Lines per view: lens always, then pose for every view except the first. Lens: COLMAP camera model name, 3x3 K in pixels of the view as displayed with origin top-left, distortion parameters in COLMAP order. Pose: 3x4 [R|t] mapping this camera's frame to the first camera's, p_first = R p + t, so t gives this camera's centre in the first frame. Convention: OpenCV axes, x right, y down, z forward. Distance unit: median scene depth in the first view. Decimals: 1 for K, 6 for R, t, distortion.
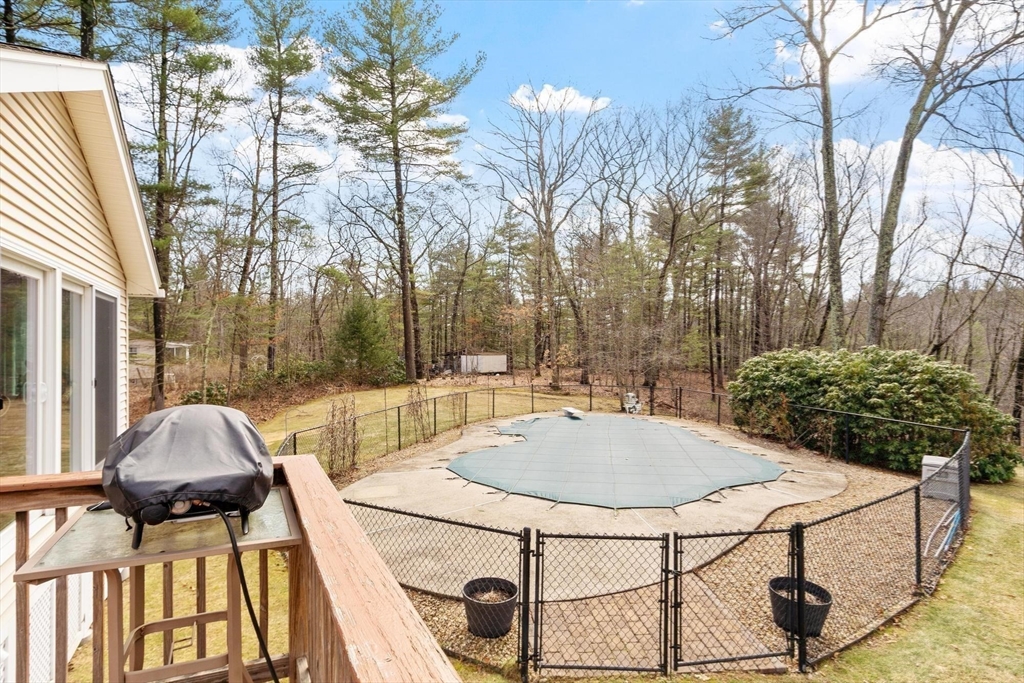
lens RADIAL K [[575.1, 0, 514.2], [0, 575.1, 342.5], [0, 0, 1]] dist [0.003754, -0.000056]
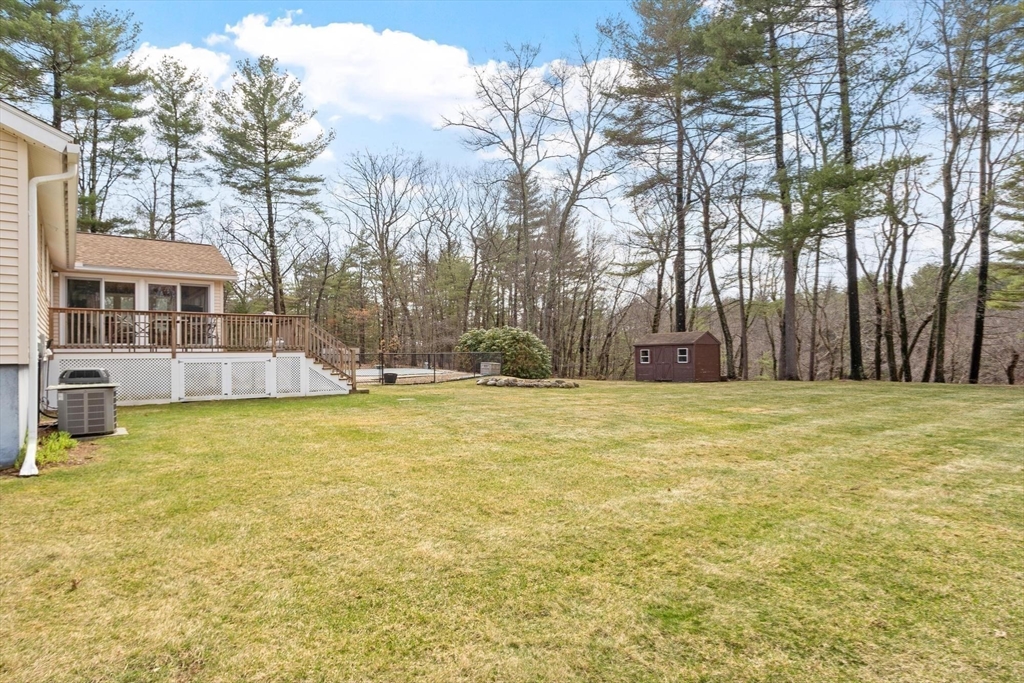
lens RADIAL K [[575.1, 0, 507.1], [0, 575.1, 345.5], [0, 0, 1]] dist [0.003754, -0.000056]
pose [[0.978962, -0.002783, 0.204022, 0.066131], [0.003875, 0.999980, -0.004957, 0.034196], [-0.204004, 0.005643, 0.978954, -0.432679]]
